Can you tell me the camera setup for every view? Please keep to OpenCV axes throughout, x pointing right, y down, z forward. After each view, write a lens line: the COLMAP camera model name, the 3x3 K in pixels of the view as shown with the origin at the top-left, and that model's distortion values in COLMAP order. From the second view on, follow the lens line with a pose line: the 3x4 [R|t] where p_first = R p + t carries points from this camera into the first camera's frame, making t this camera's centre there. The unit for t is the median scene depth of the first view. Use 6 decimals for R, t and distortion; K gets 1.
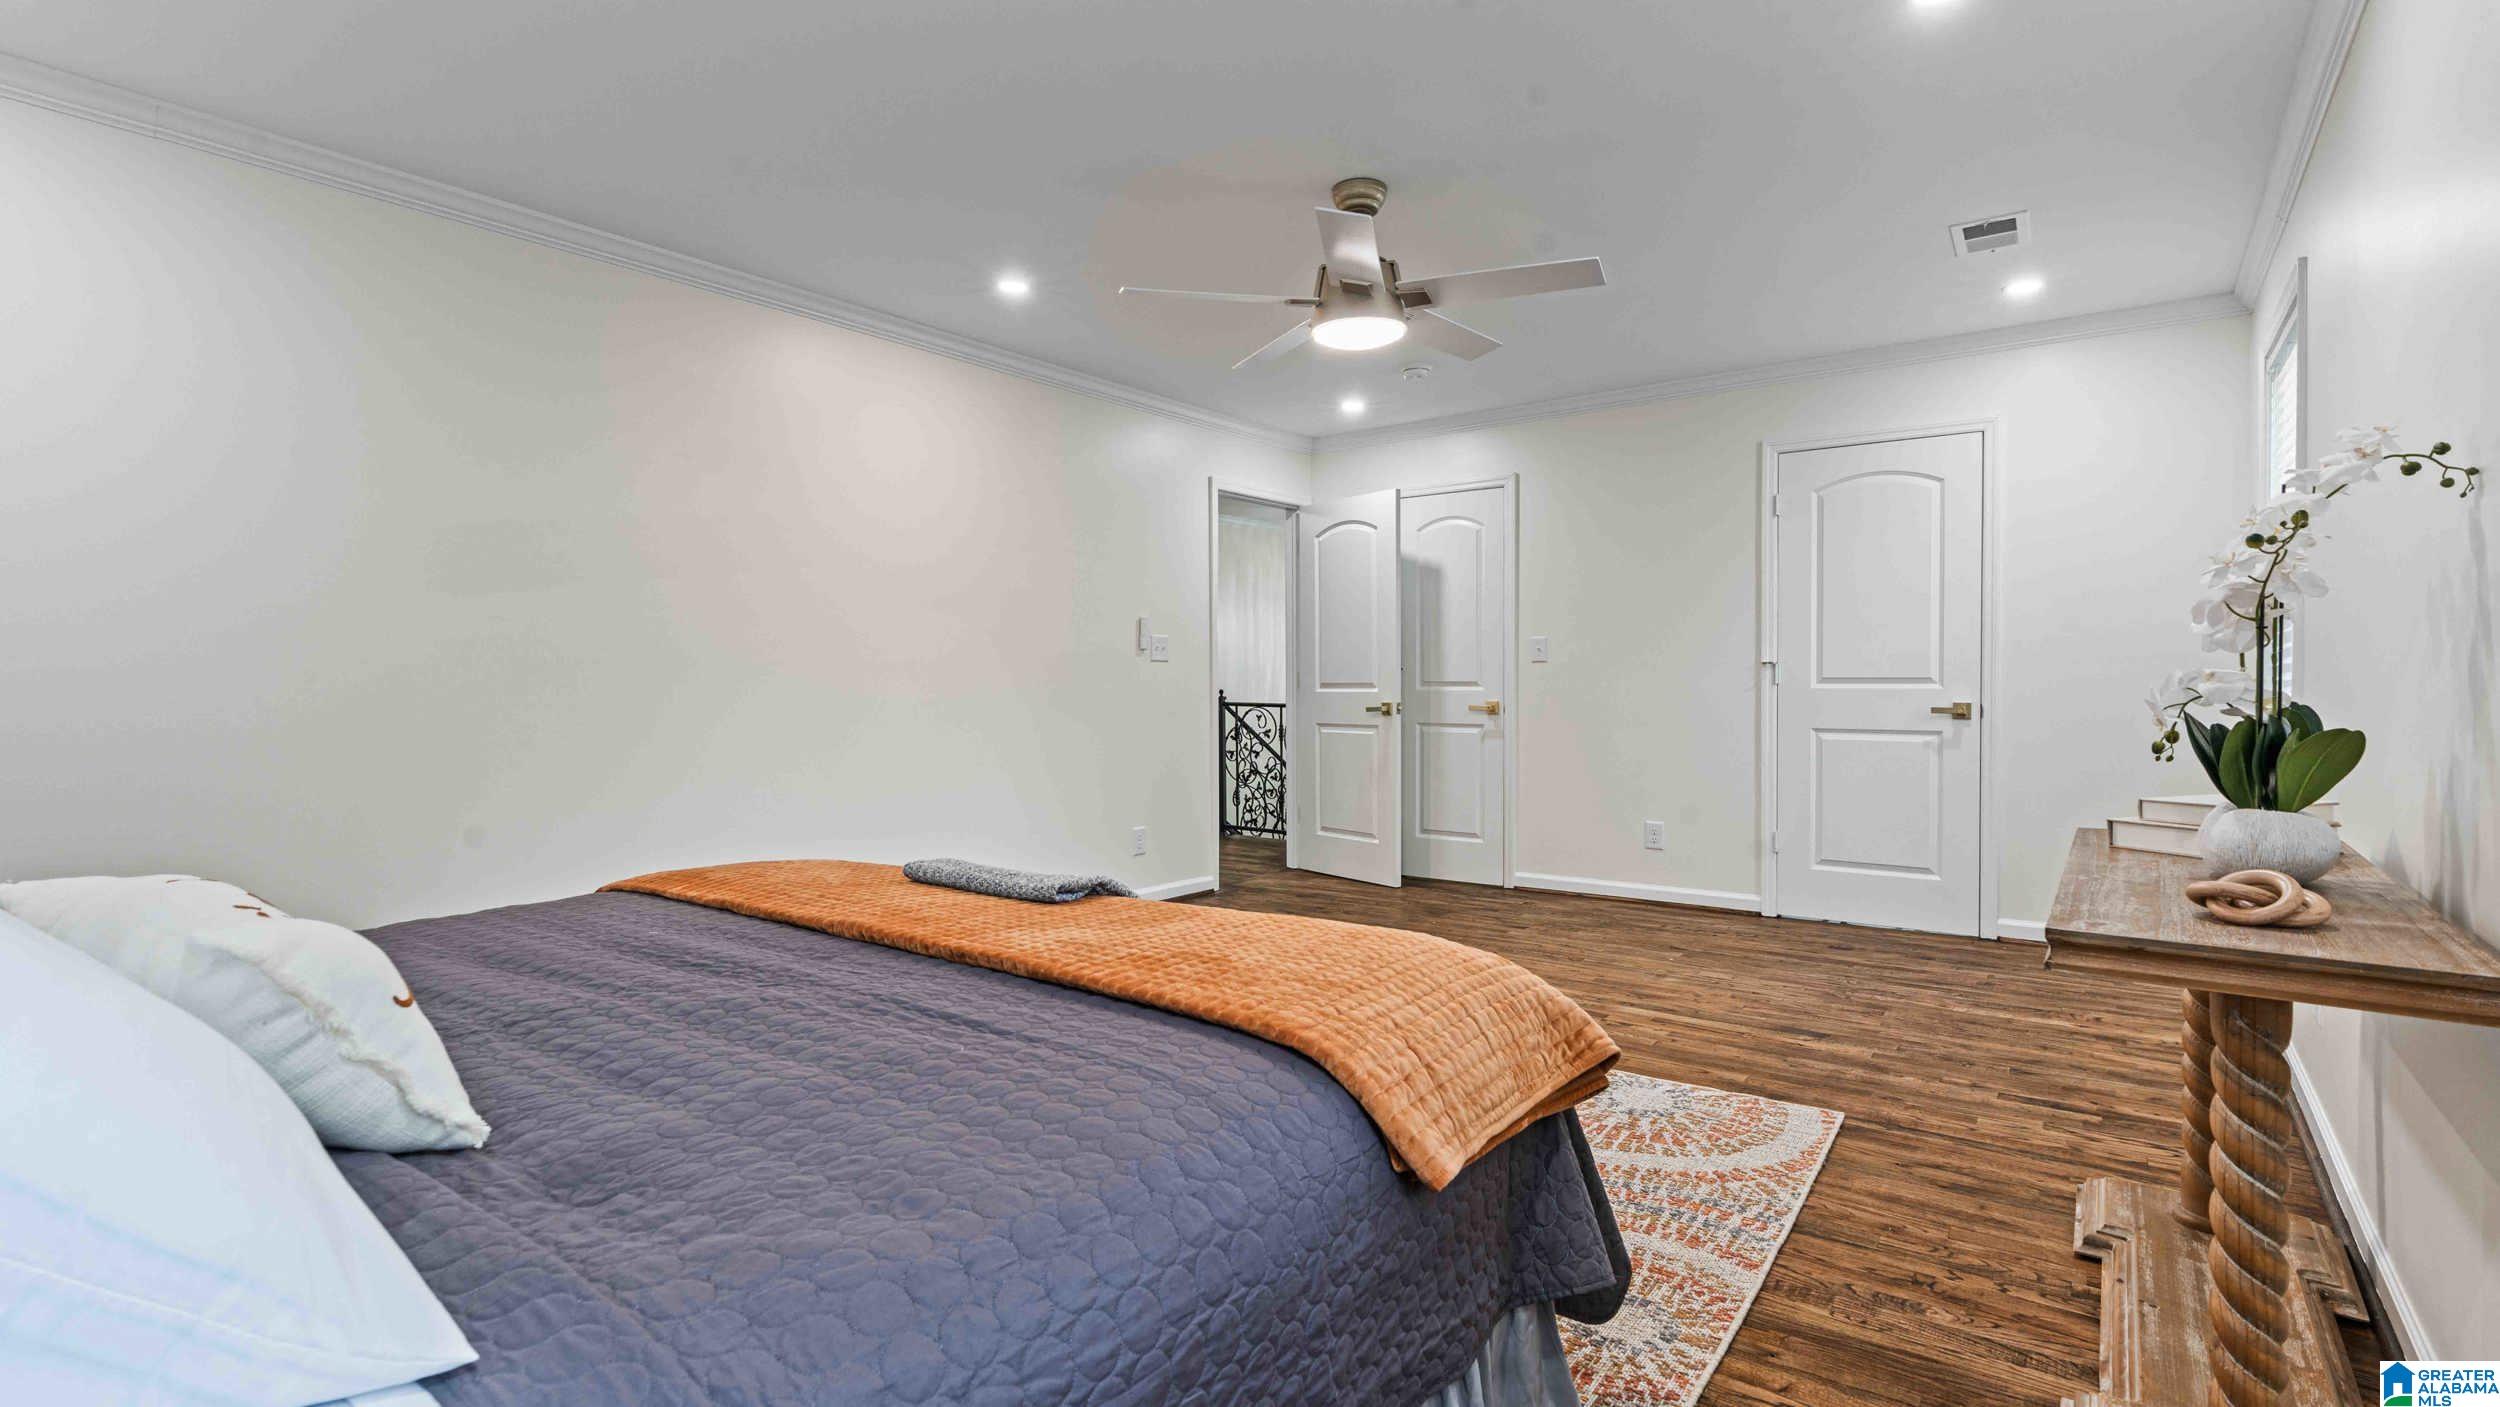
lens RADIAL K [[1173.5, 0, 1255.0], [0, 1173.5, 697.9], [0, 0, 1]] dist [-0.005343, 0.001967]
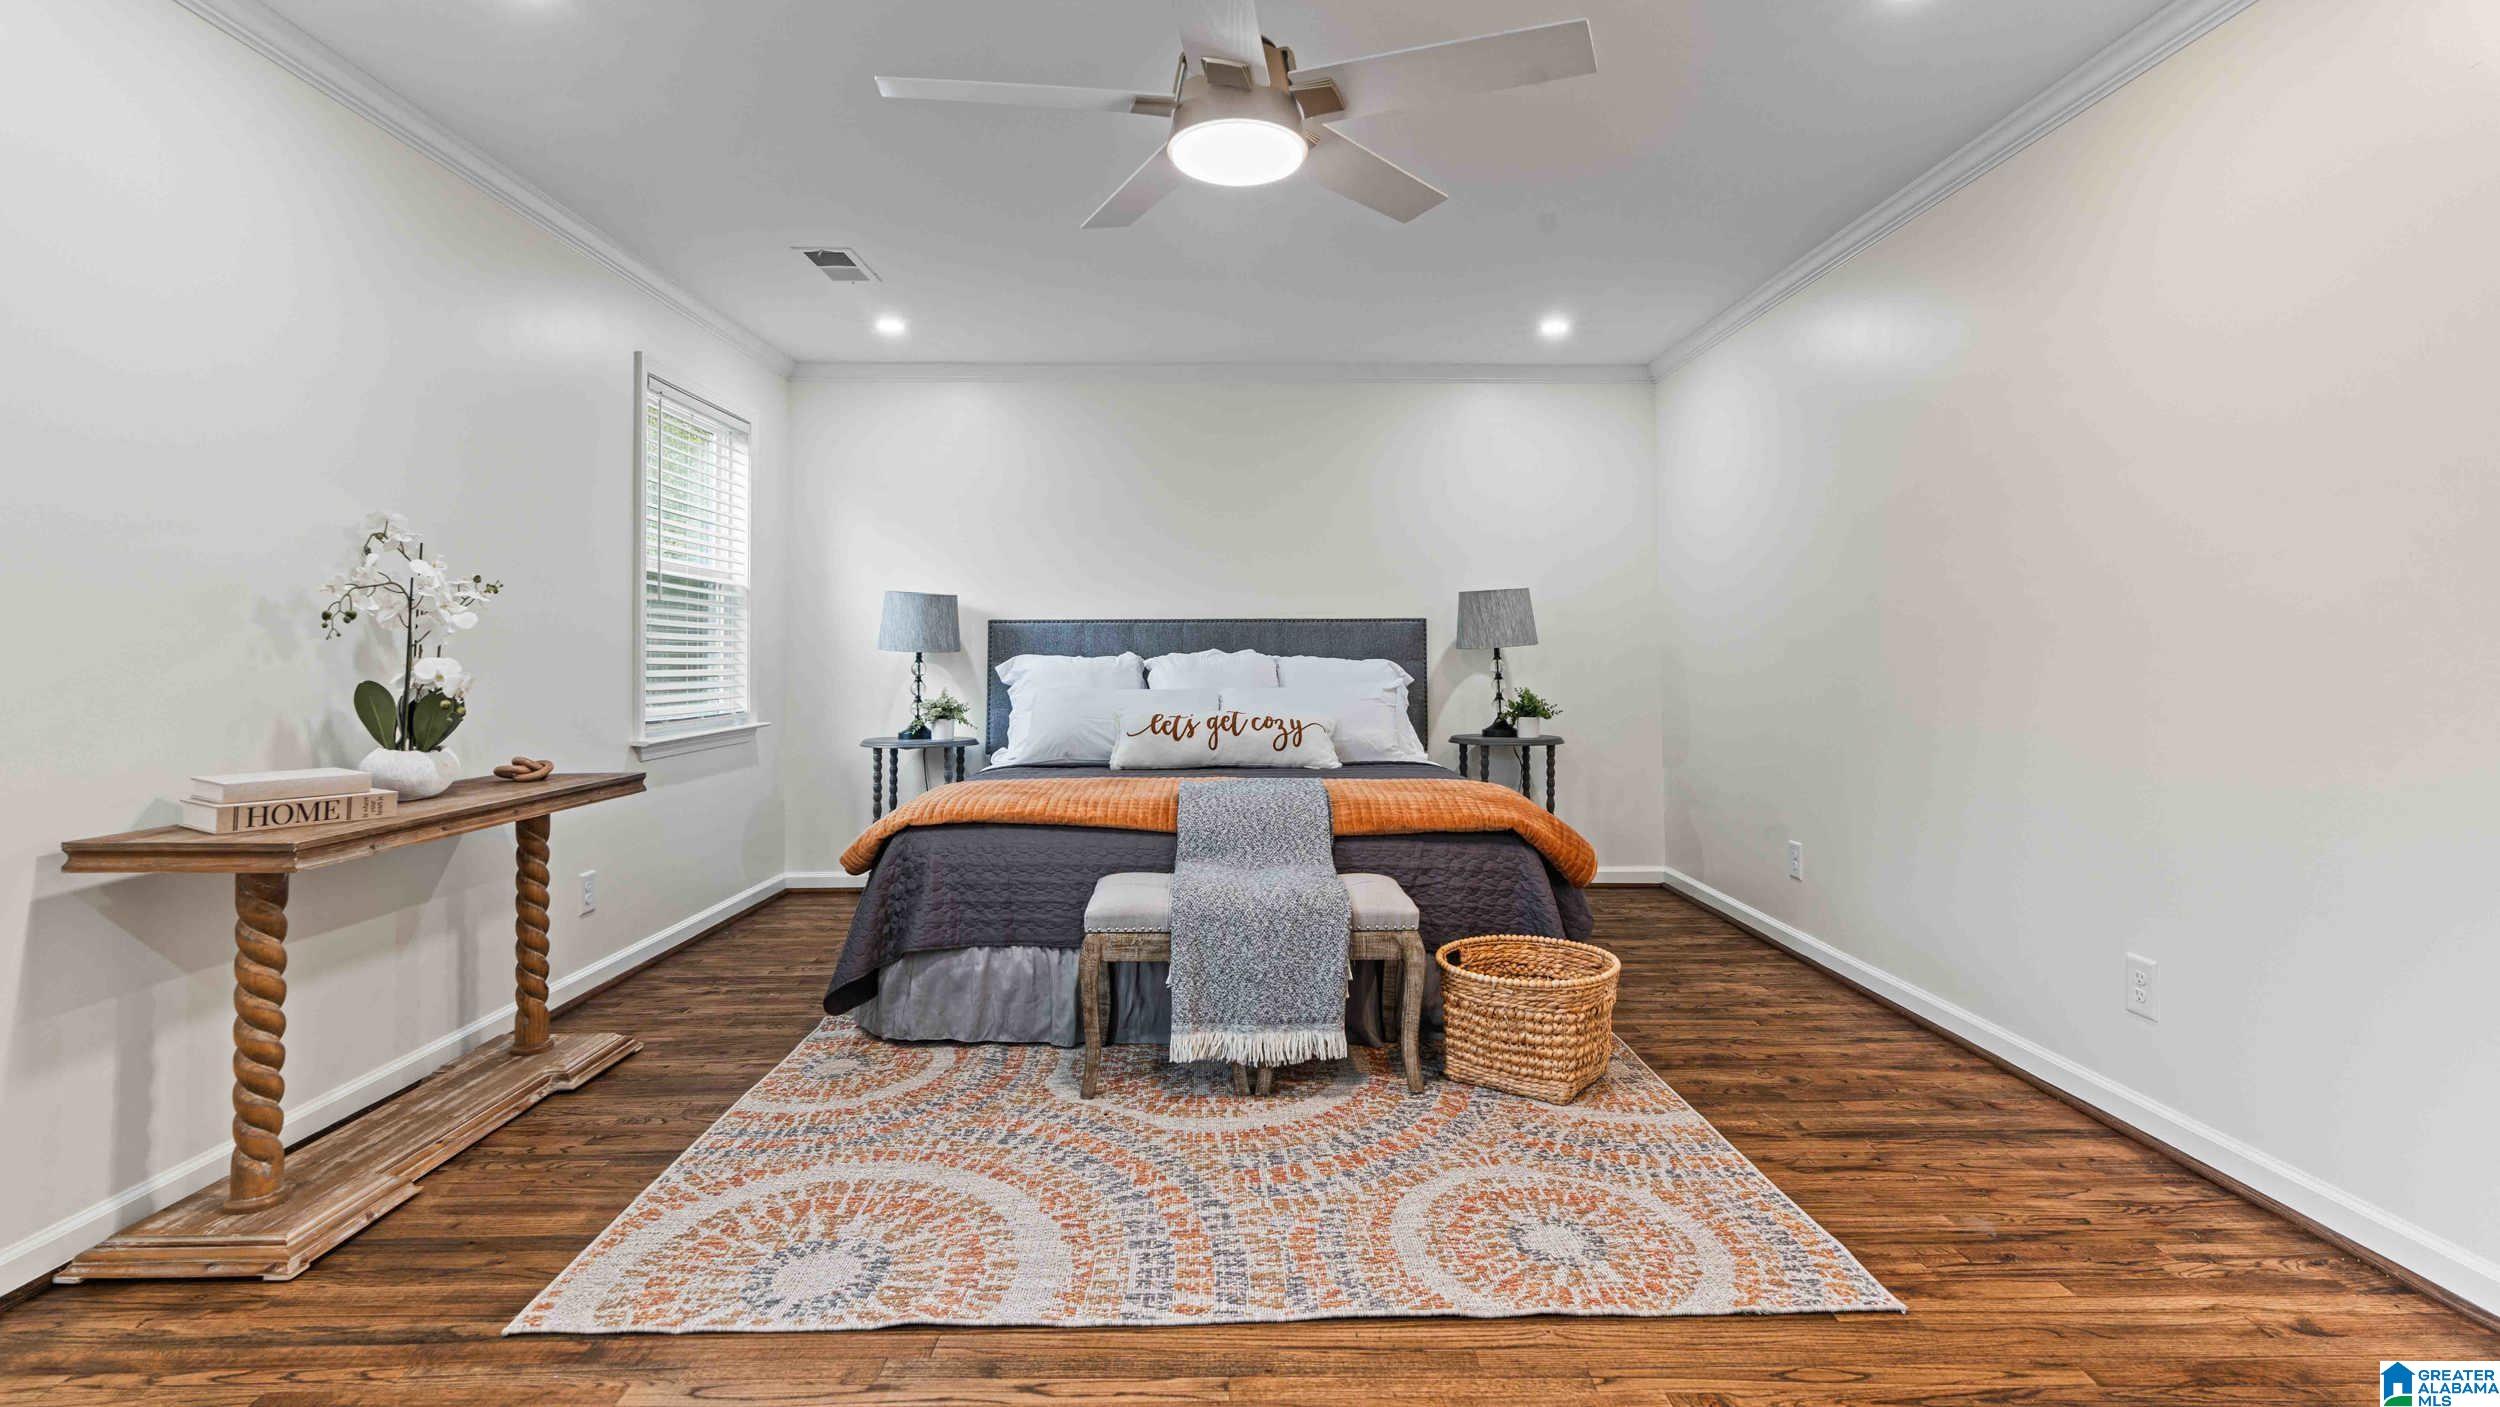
lens RADIAL K [[1173.5, 0, 1265.3], [0, 1173.5, 633.7], [0, 0, 1]] dist [-0.005343, 0.001967]
pose [[-0.783665, -0.006992, -0.621144, 0.589225], [-0.003990, 0.999973, -0.006222, -0.031647], [0.621171, -0.002398, -0.783671, 1.810373]]
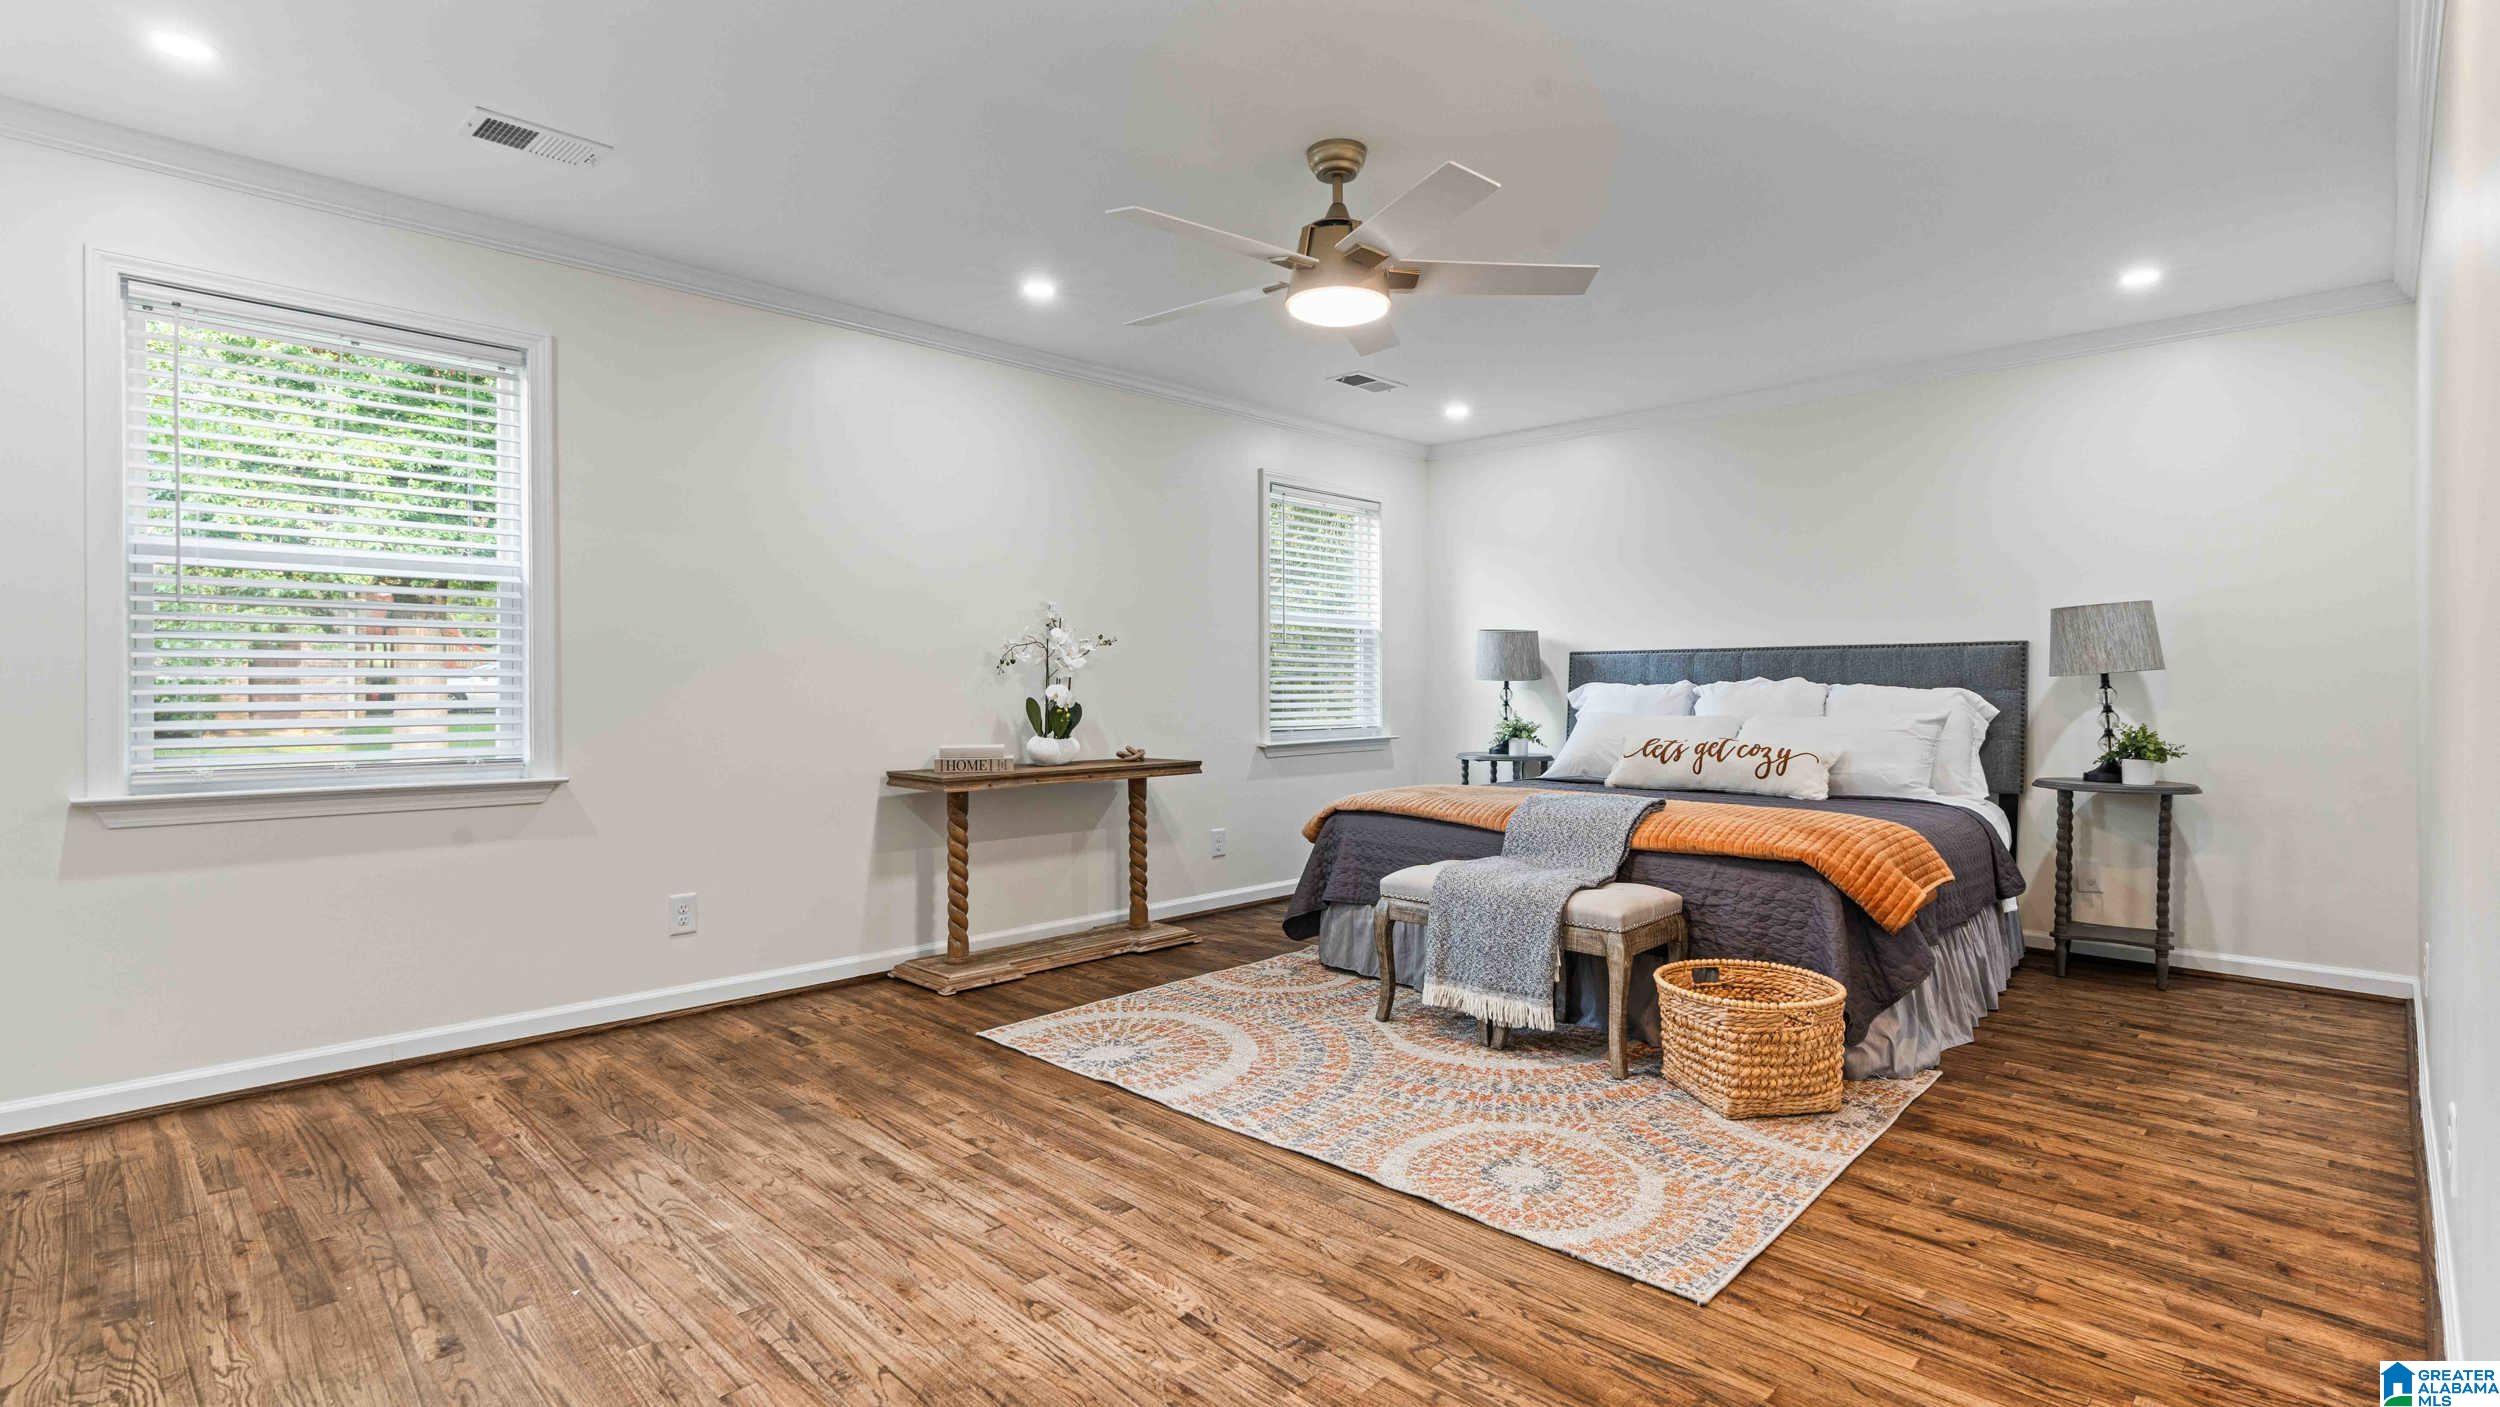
lens RADIAL K [[1173.5, 0, 1262.2], [0, 1173.5, 698.3], [0, 0, 1]] dist [-0.005343, 0.001967]
pose [[-0.992786, 0.003023, 0.119862, 0.046882], [0.005988, 0.999685, 0.024386, -0.034992], [-0.119751, 0.024928, -0.992491, 2.249559]]
